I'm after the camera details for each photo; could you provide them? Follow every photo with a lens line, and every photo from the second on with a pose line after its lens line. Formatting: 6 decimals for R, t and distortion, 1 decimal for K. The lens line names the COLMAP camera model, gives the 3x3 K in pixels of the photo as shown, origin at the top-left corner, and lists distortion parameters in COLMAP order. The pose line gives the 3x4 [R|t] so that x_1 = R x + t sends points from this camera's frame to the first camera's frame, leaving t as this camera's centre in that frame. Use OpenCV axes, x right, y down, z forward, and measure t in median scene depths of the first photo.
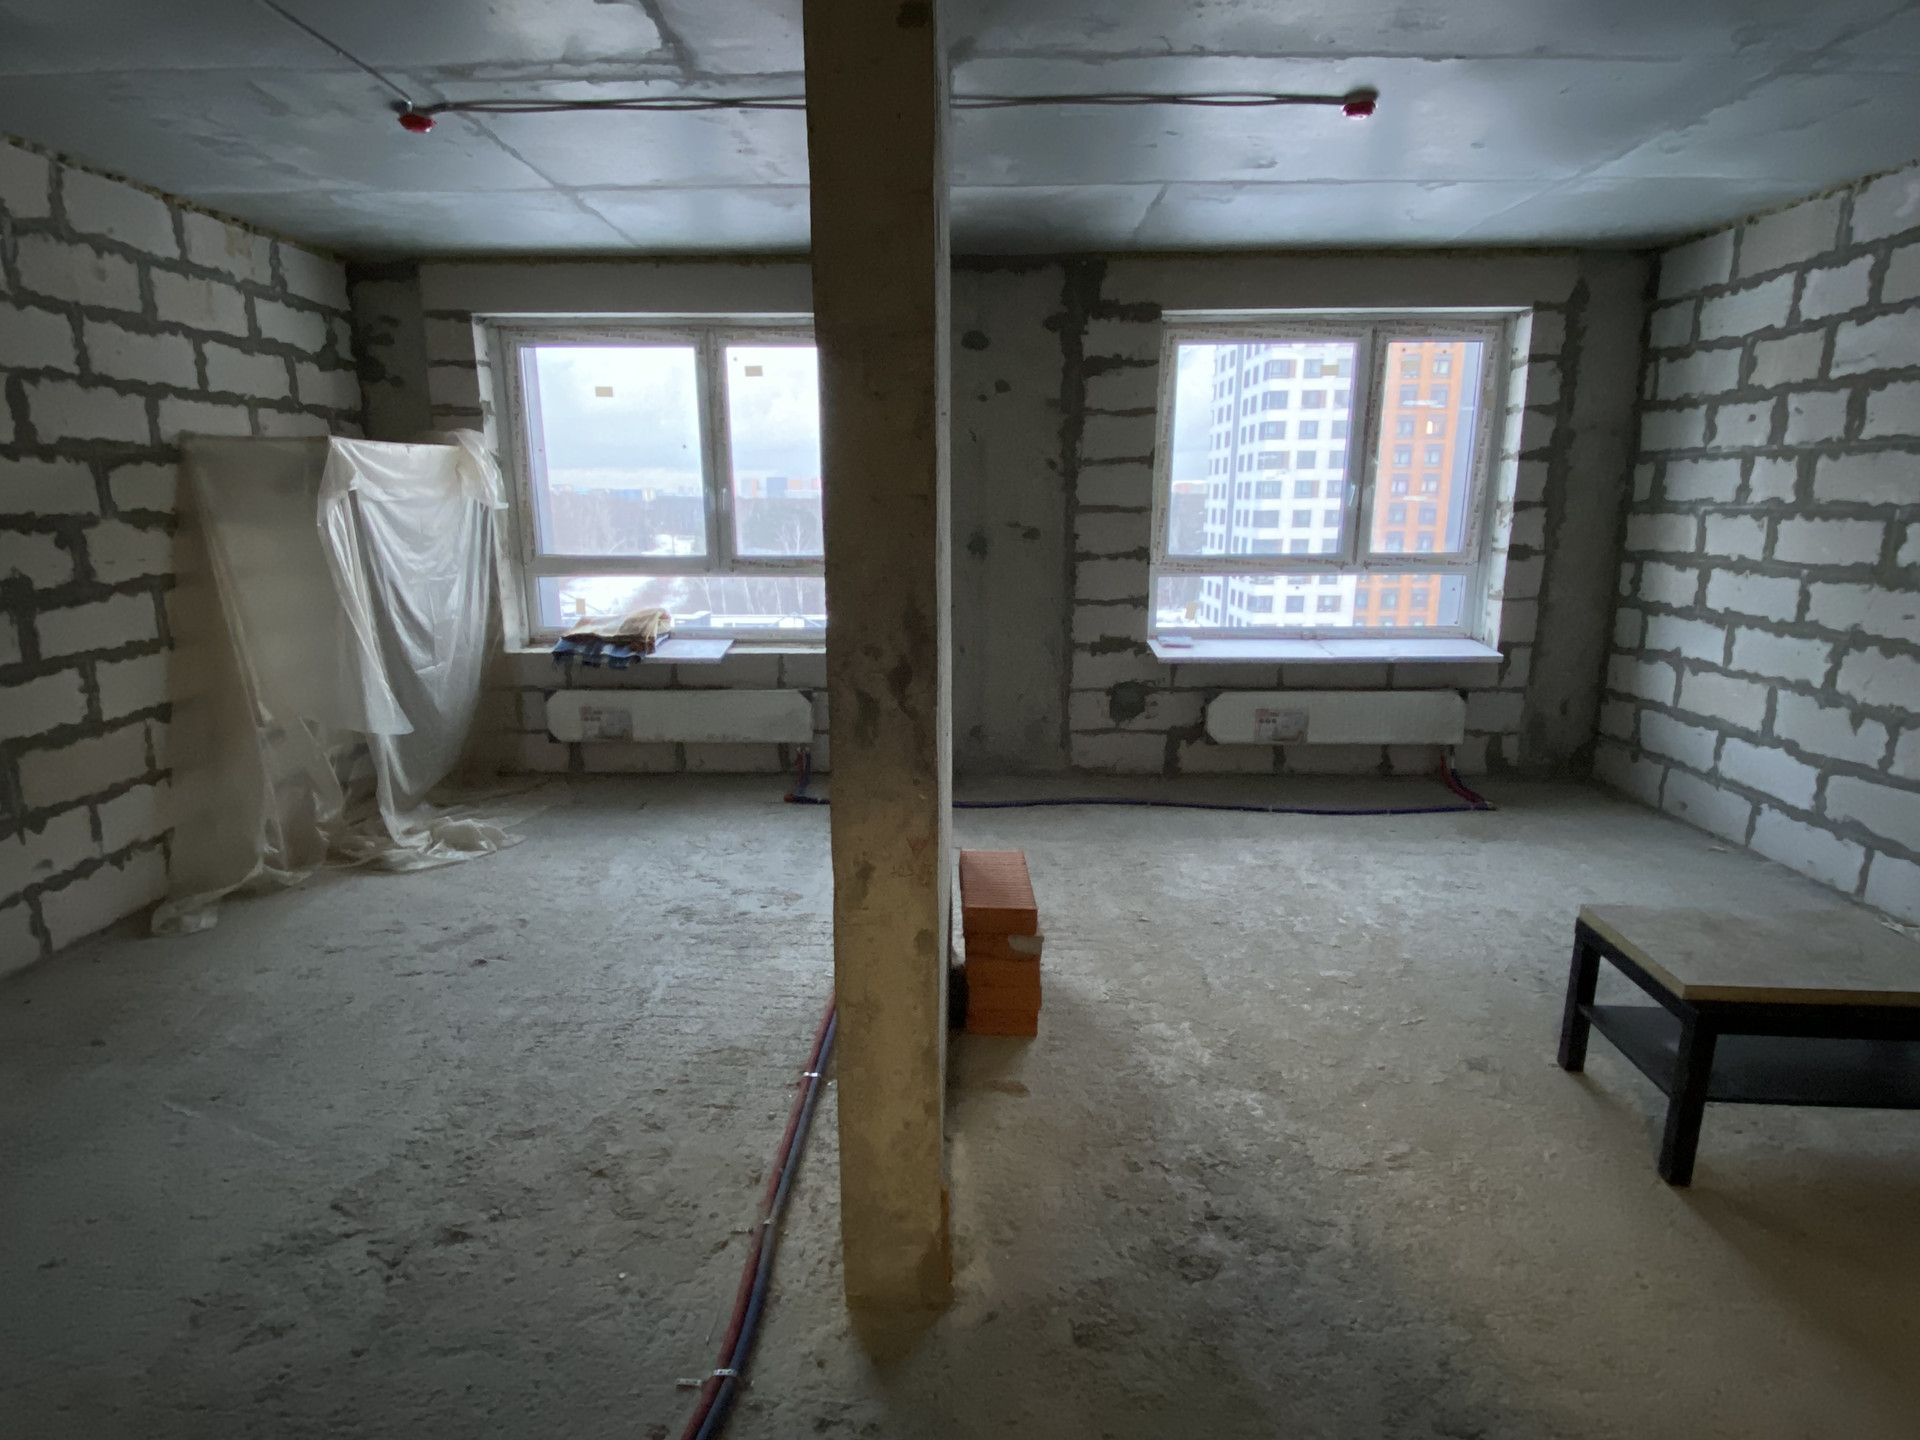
lens RADIAL K [[994.8, 0, 968.0], [0, 994.8, 725.6], [0, 0, 1]] dist [0.096426, -0.065450]
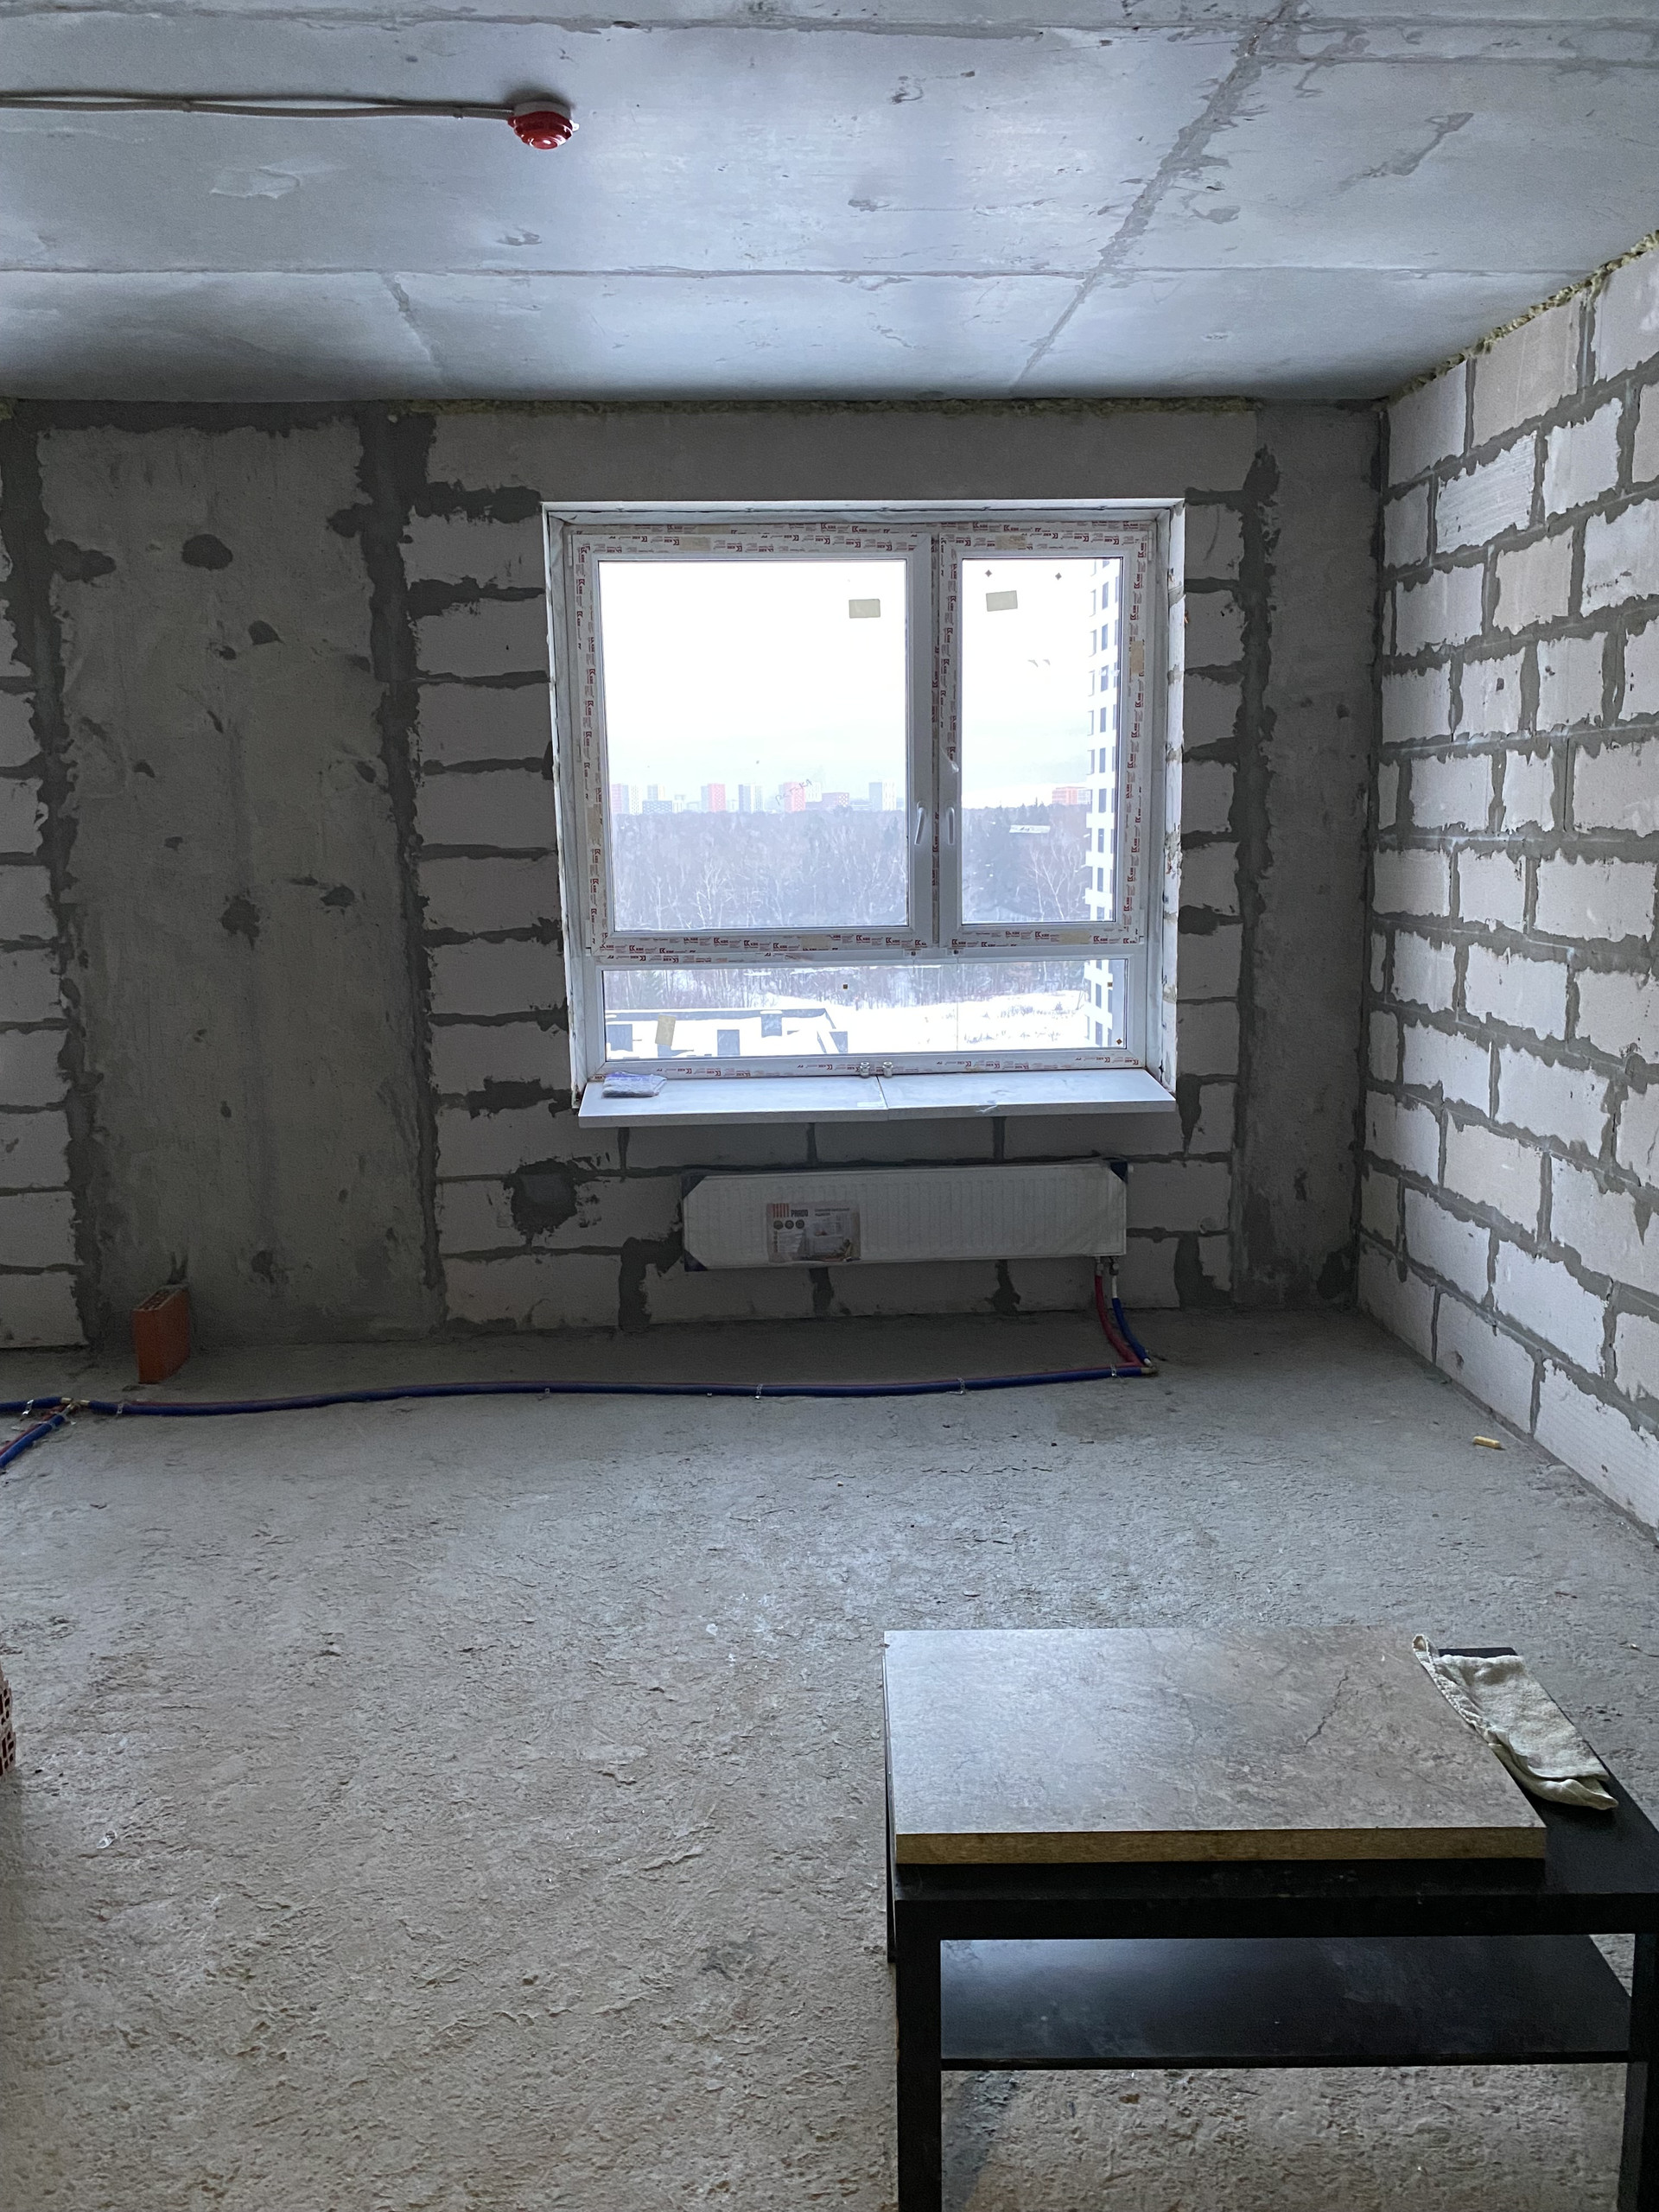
lens RADIAL K [[1664.8, 0, 829.5], [0, 1664.8, 1106.0], [0, 0, 1]] dist [0.149792, -0.224689]
pose [[0.997962, -0.028864, 0.056903, 0.285135], [0.031759, 0.998212, -0.050631, -0.024327], [-0.055340, 0.052335, 0.997095, 0.074834]]
